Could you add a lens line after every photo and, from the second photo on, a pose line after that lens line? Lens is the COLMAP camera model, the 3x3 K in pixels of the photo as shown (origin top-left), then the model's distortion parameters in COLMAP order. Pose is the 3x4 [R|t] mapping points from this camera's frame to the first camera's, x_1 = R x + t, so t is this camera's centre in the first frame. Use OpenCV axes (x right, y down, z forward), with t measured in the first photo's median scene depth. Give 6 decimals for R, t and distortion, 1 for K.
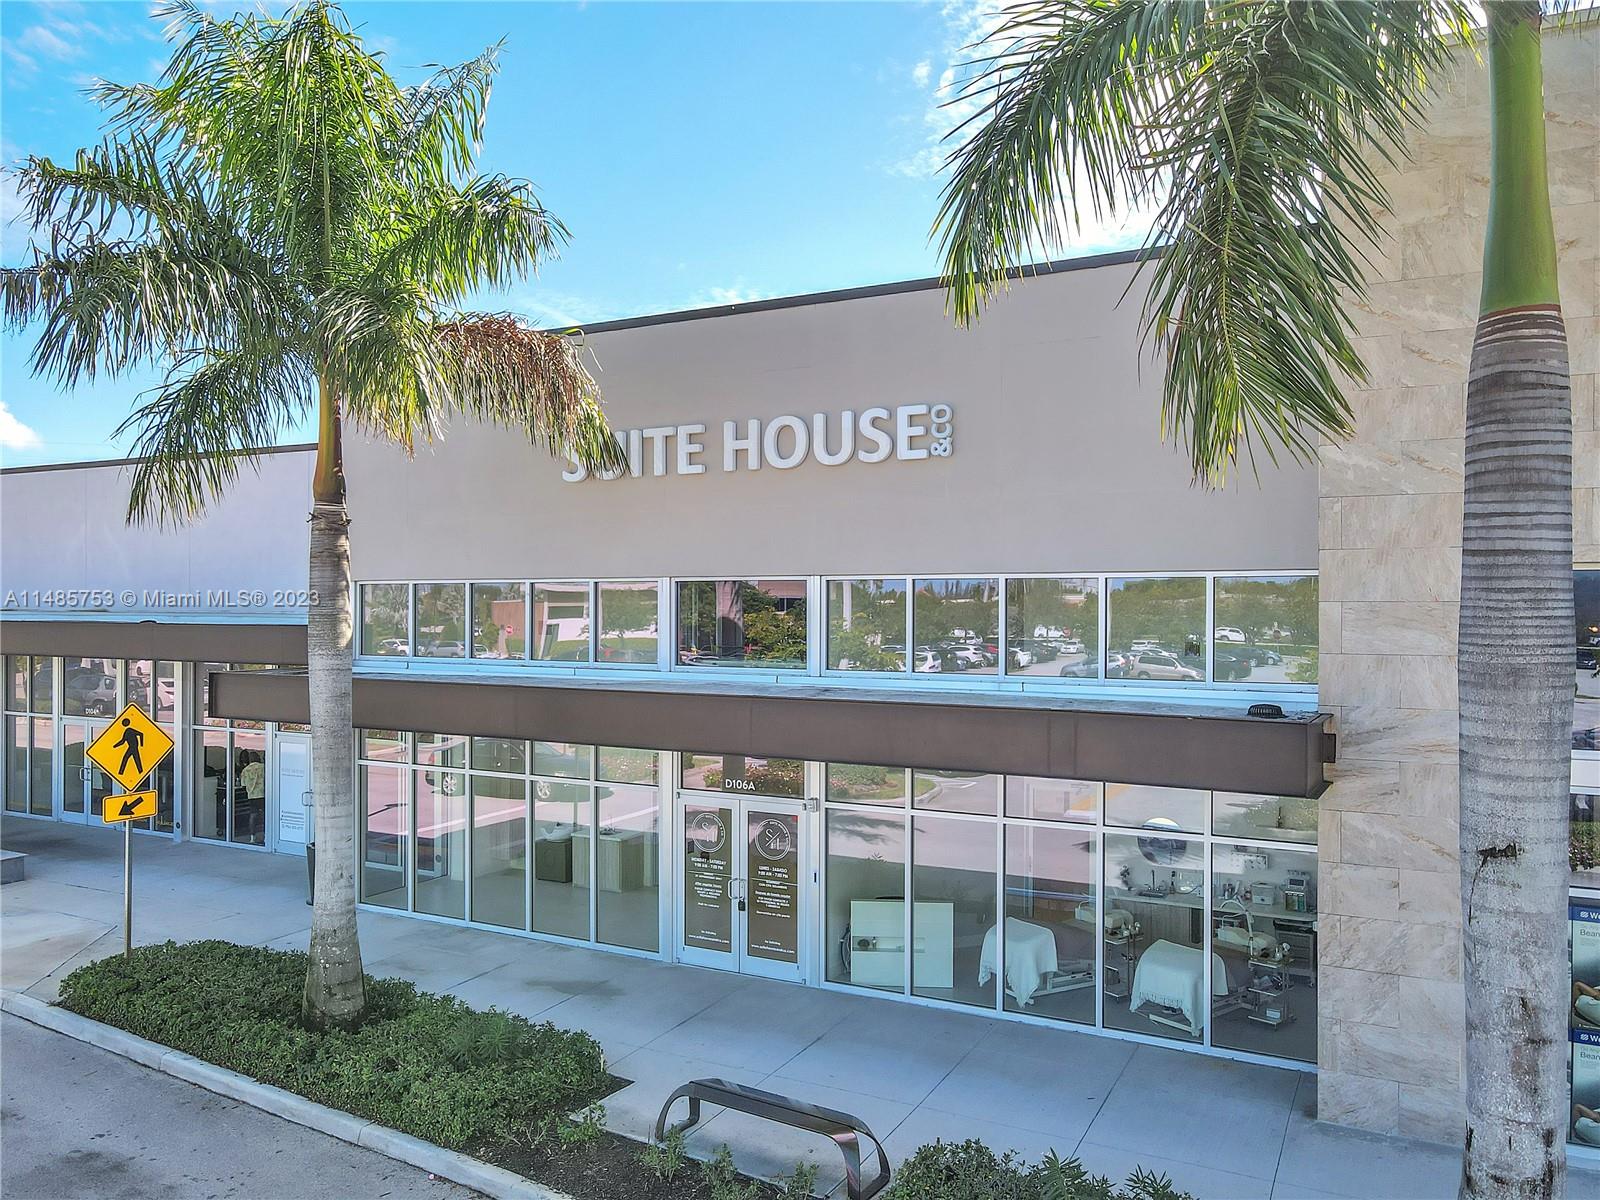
lens RADIAL K [[1201.5, 0, 791.7], [0, 1201.5, 616.0], [0, 0, 1]] dist [0.003642, 0.001002]
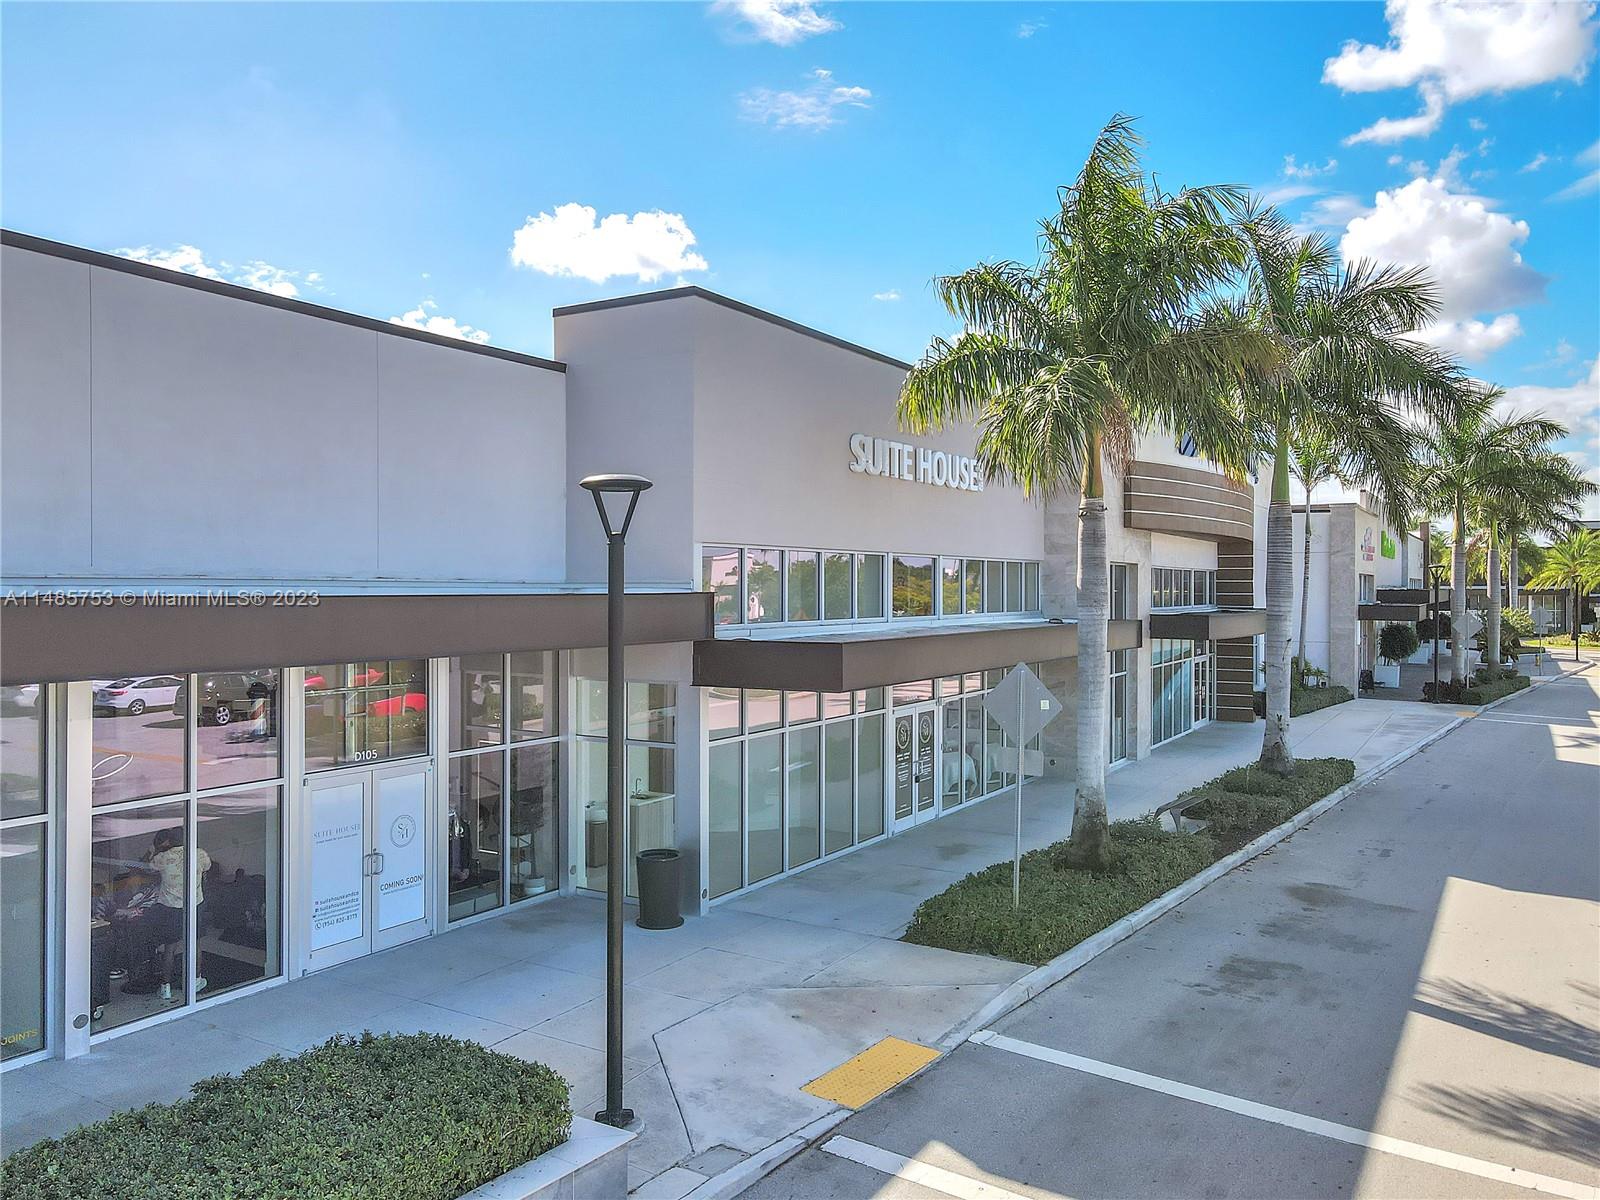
lens RADIAL K [[1188.8, 0, 792.0], [0, 1188.8, 597.0], [0, 0, 1]] dist [0.000718, 0.027246]
pose [[0.059157, -0.010386, 0.998195, -1.539175], [0.008078, 0.999918, 0.009925, 0.003858], [-0.998216, 0.007476, 0.059236, 1.094508]]
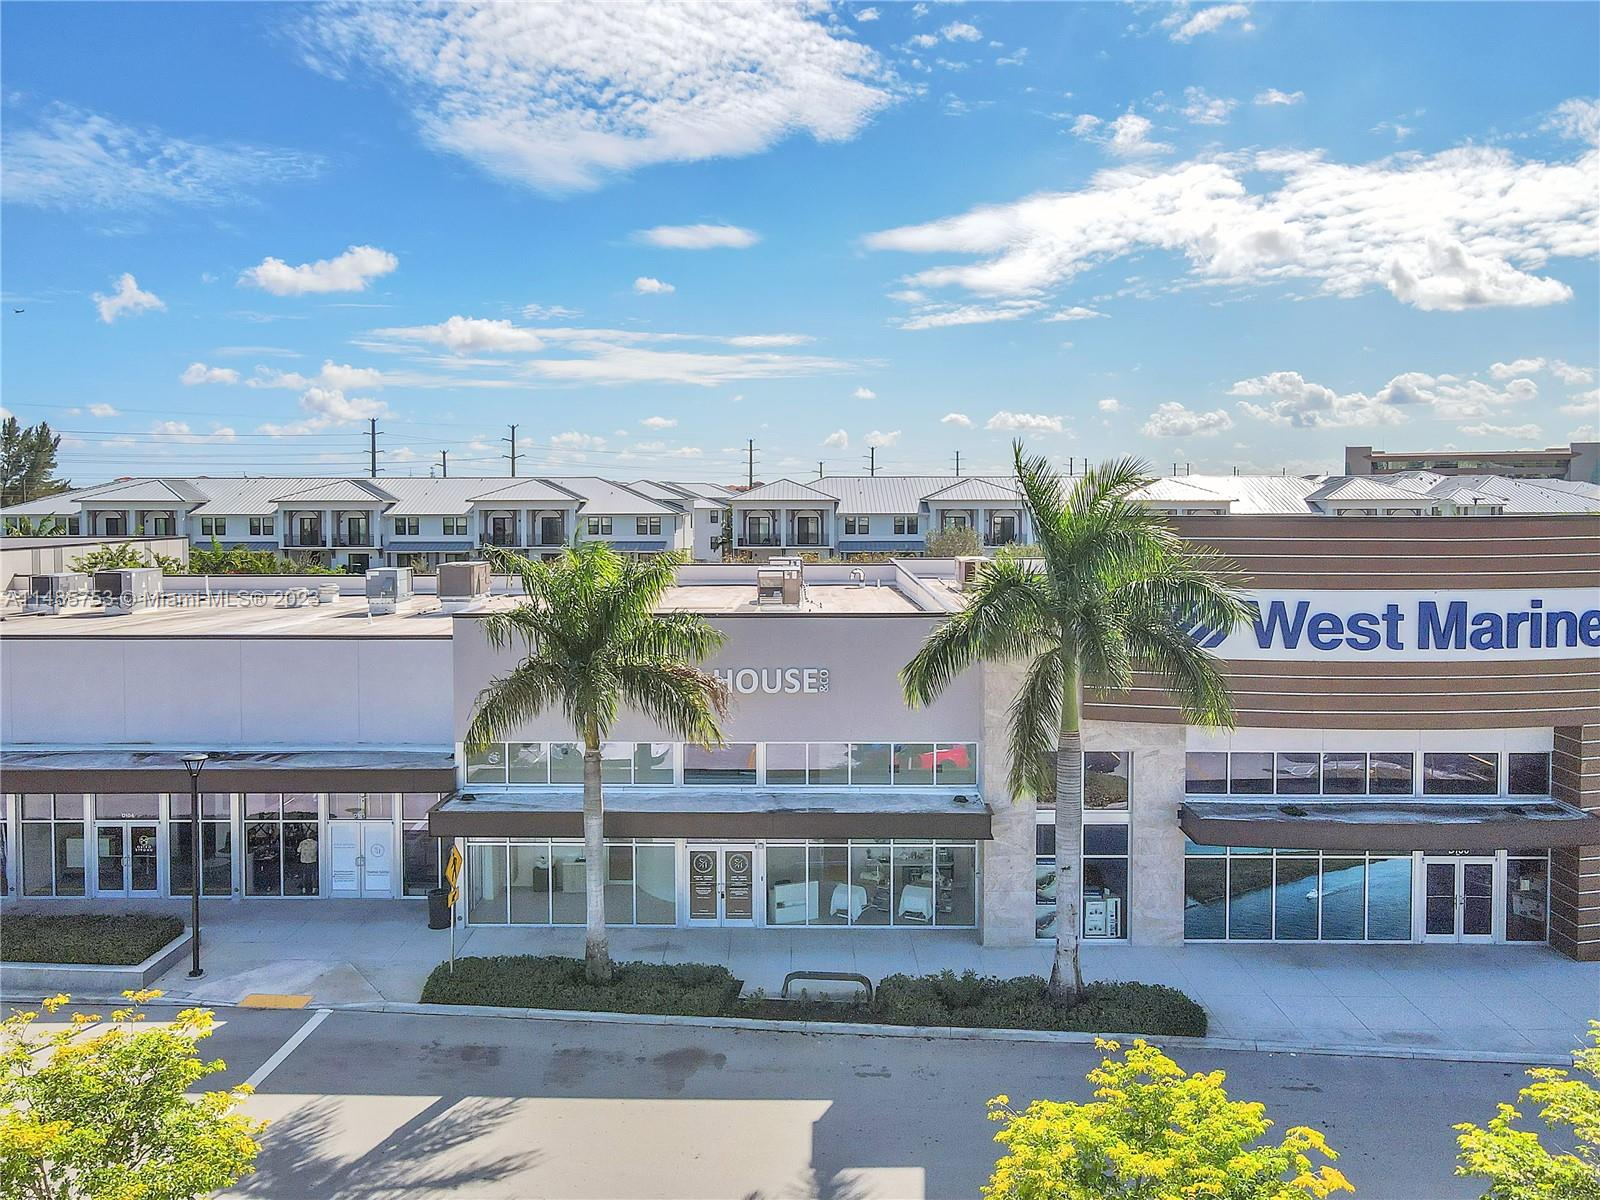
lens RADIAL K [[1199.1, 0, 796.5], [0, 1199.1, 603.0], [0, 0, 1]] dist [0.006091, 0.008200]
pose [[0.884713, -0.042056, 0.464234, -0.902500], [0.004583, 0.996658, 0.081555, -0.451964], [-0.466113, -0.070025, 0.881950, -0.899080]]
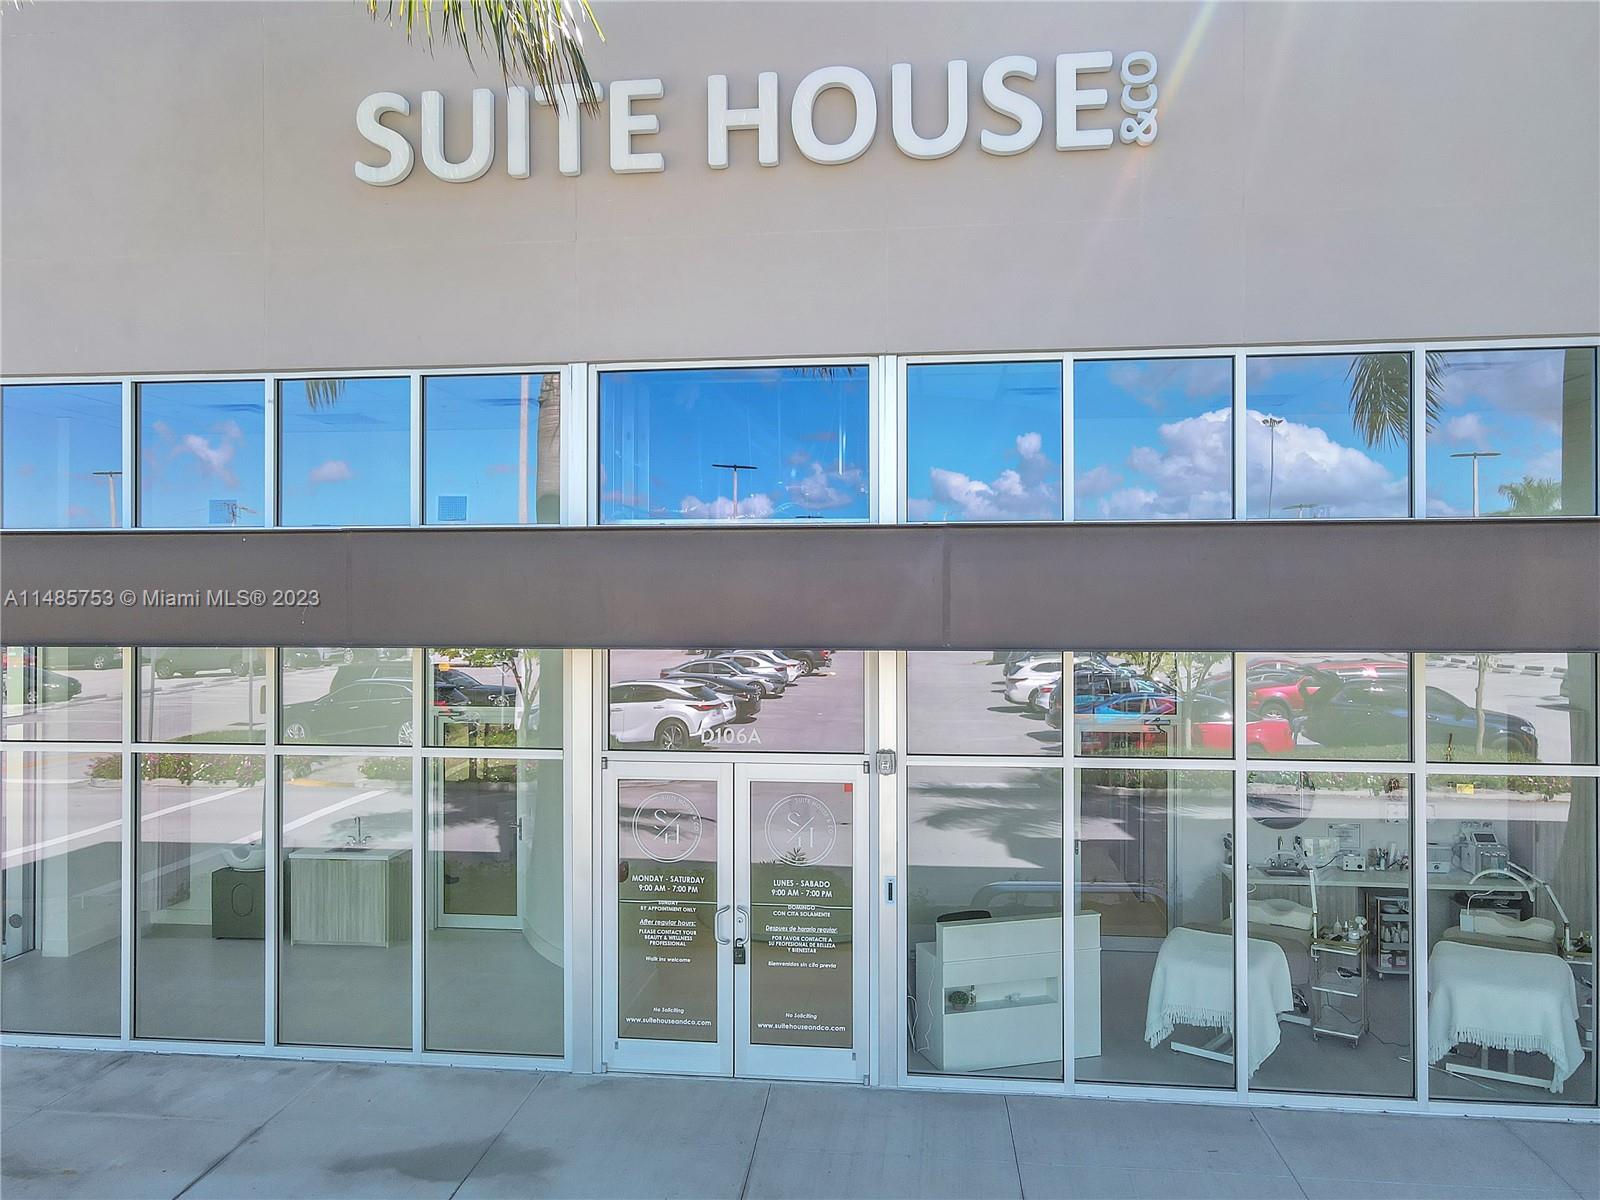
lens RADIAL K [[1199.1, 0, 796.5], [0, 1199.1, 603.0], [0, 0, 1]] dist [0.006091, 0.008200]
pose [[0.931749, -0.000123, 0.363103, -0.222405], [0.004898, 0.999913, -0.012230, 0.088589], [-0.363070, 0.013174, 0.931669, 0.486910]]
